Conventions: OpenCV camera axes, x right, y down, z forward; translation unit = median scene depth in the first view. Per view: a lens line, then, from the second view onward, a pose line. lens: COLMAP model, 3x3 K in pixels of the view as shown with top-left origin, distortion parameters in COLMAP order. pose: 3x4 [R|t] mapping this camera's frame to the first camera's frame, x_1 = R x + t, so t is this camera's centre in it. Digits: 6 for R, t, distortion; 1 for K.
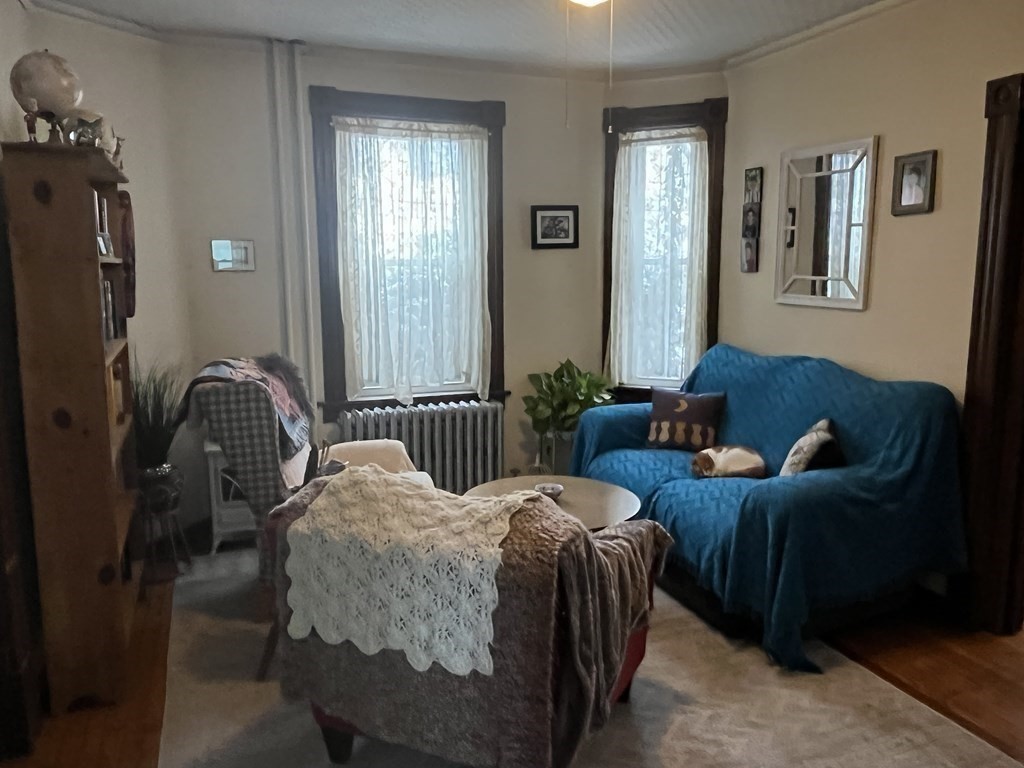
lens RADIAL K [[768.2, 0, 510.1], [0, 768.2, 384.3], [0, 0, 1]] dist [0.005310, -0.020099]
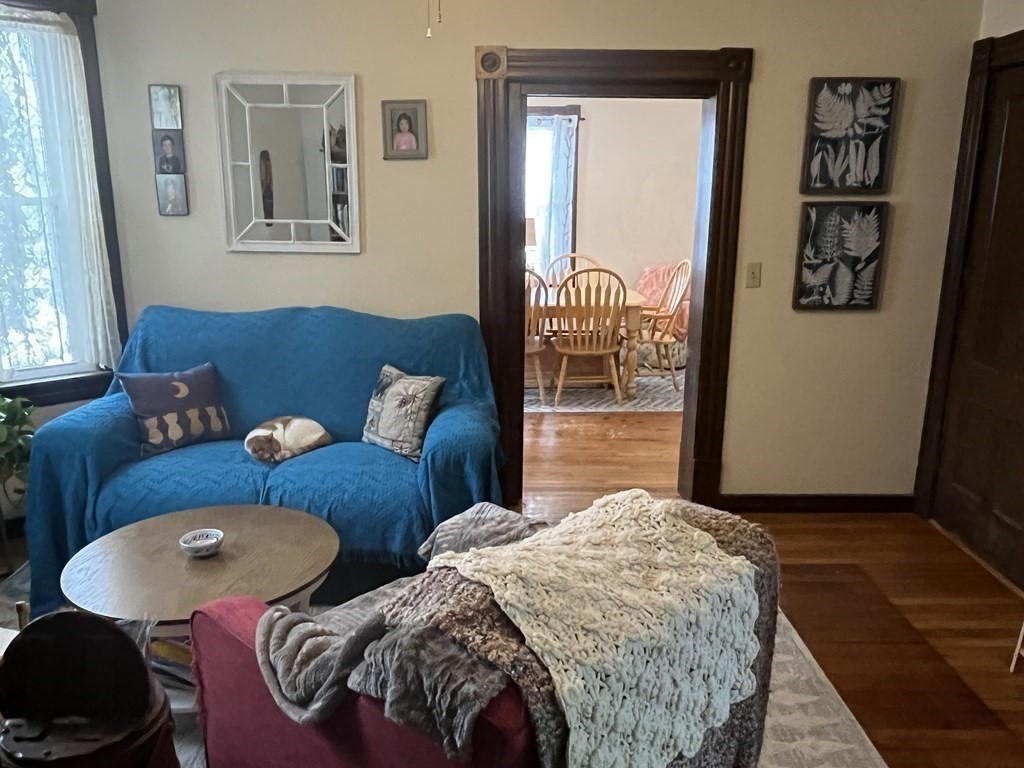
lens RADIAL K [[768.2, 0, 509.9], [0, 768.2, 382.4], [0, 0, 1]] dist [0.005310, -0.020099]
pose [[0.364024, -0.200384, 0.909578, -0.369565], [0.137208, 0.977465, 0.160427, -0.058963], [-0.921228, 0.066402, 0.383315, 0.399872]]
